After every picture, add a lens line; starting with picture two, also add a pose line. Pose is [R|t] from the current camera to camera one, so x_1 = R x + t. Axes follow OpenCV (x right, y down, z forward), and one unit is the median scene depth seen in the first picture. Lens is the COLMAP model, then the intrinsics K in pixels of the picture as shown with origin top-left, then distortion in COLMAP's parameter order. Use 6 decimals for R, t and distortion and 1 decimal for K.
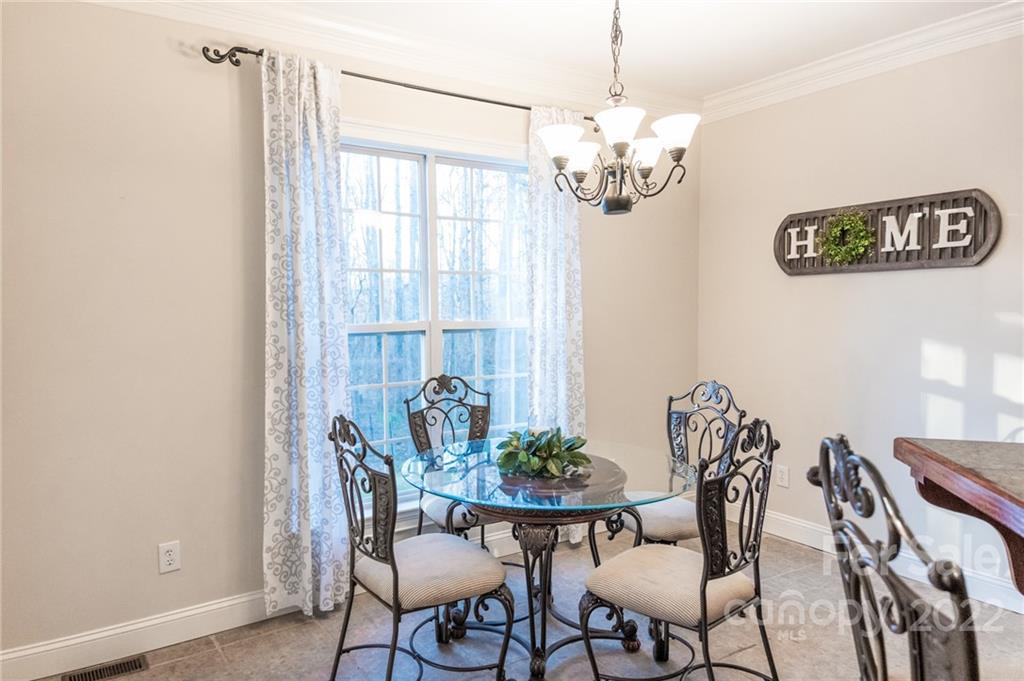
lens RADIAL K [[693.7, 0, 513.5], [0, 693.7, 336.4], [0, 0, 1]] dist [0.150924, -0.021832]
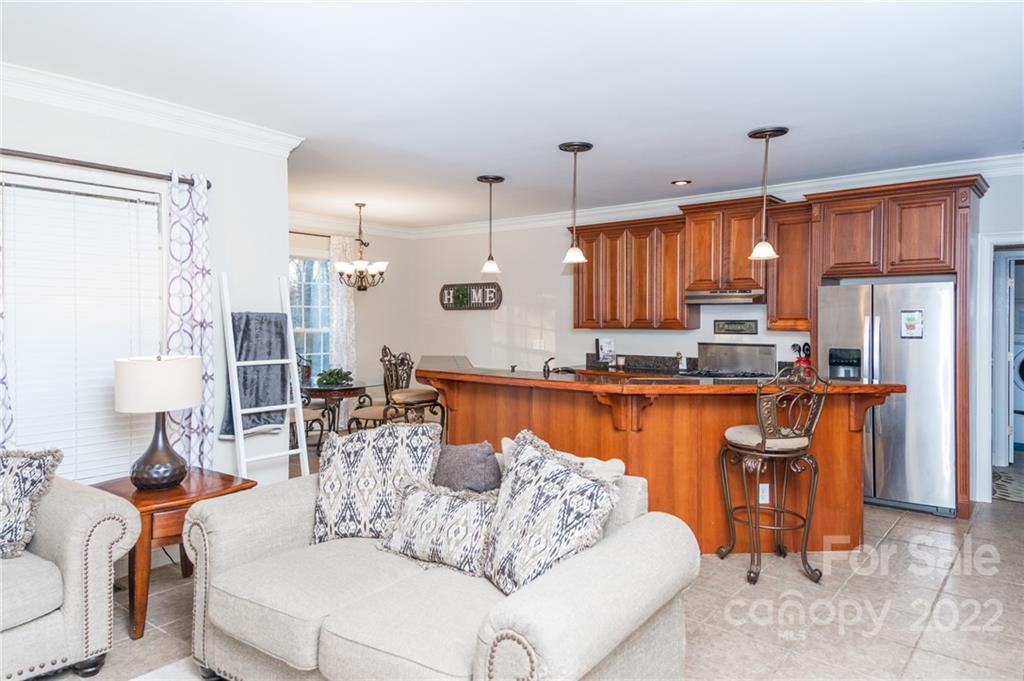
lens RADIAL K [[693.7, 0, 510.2], [0, 693.7, 330.1], [0, 0, 1]] dist [0.150924, -0.021832]
pose [[0.961019, 0.005806, 0.276420, -0.048067], [0.002881, 0.999515, -0.031010, 0.061899], [-0.276466, 0.030597, 0.960537, -1.517318]]
